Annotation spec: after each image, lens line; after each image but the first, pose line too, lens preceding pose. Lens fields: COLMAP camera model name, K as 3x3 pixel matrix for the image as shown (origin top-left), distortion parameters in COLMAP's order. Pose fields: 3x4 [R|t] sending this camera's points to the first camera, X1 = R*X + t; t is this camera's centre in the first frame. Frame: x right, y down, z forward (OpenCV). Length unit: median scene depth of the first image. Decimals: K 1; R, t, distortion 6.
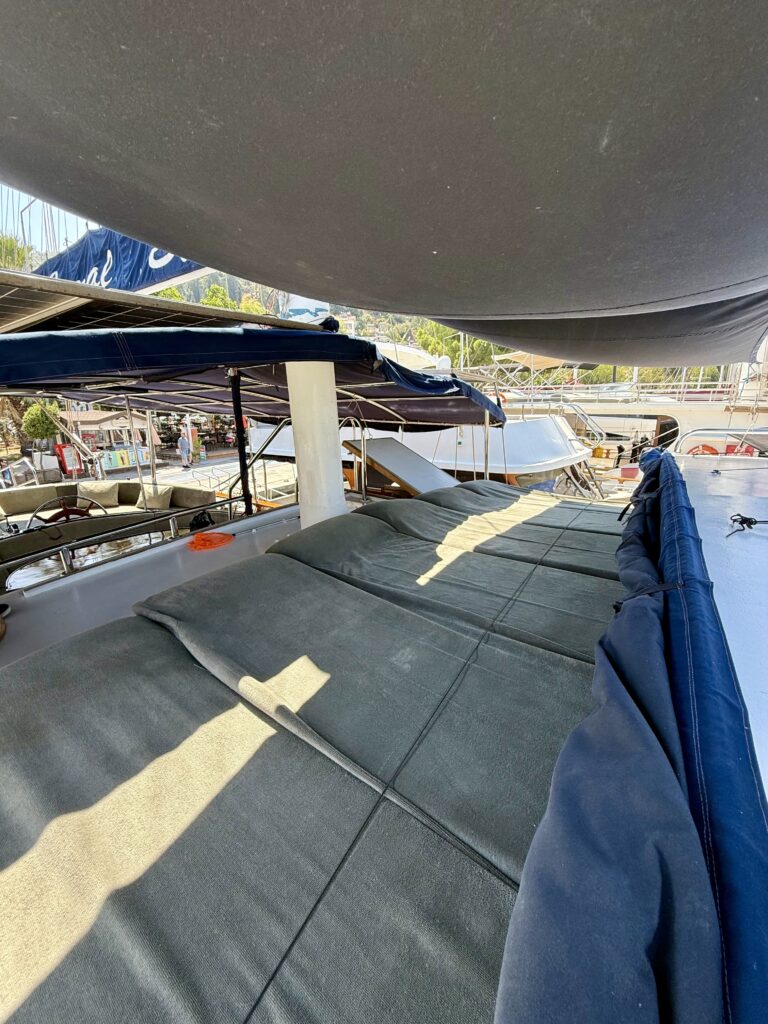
lens RADIAL K [[407.1, 0, 383.9], [0, 407.1, 507.9], [0, 0, 1]] dist [-0.000717, -0.000129]
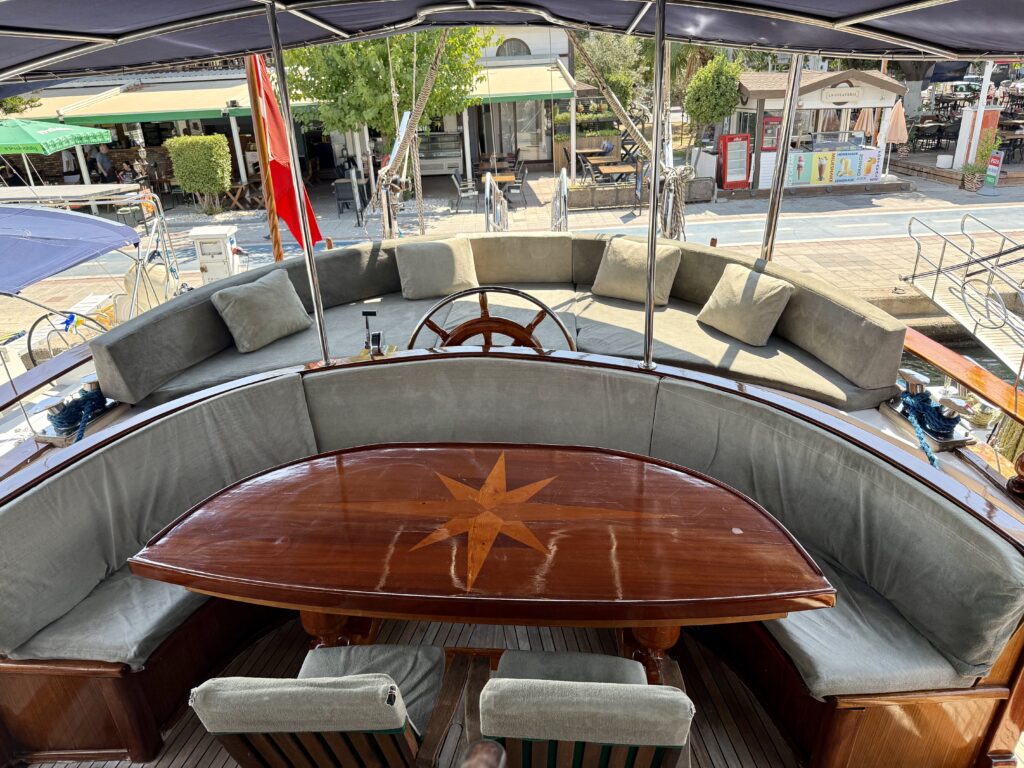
lens RADIAL K [[725.3, 0, 512.0], [0, 725.3, 384.0], [0, 0, 1]] dist [0.038178, -0.050549]
pose [[0.537727, 0.313679, -0.782595, -0.048545], [-0.176563, 0.949528, 0.259271, -0.033030], [0.824424, -0.001240, 0.565971, 0.161692]]
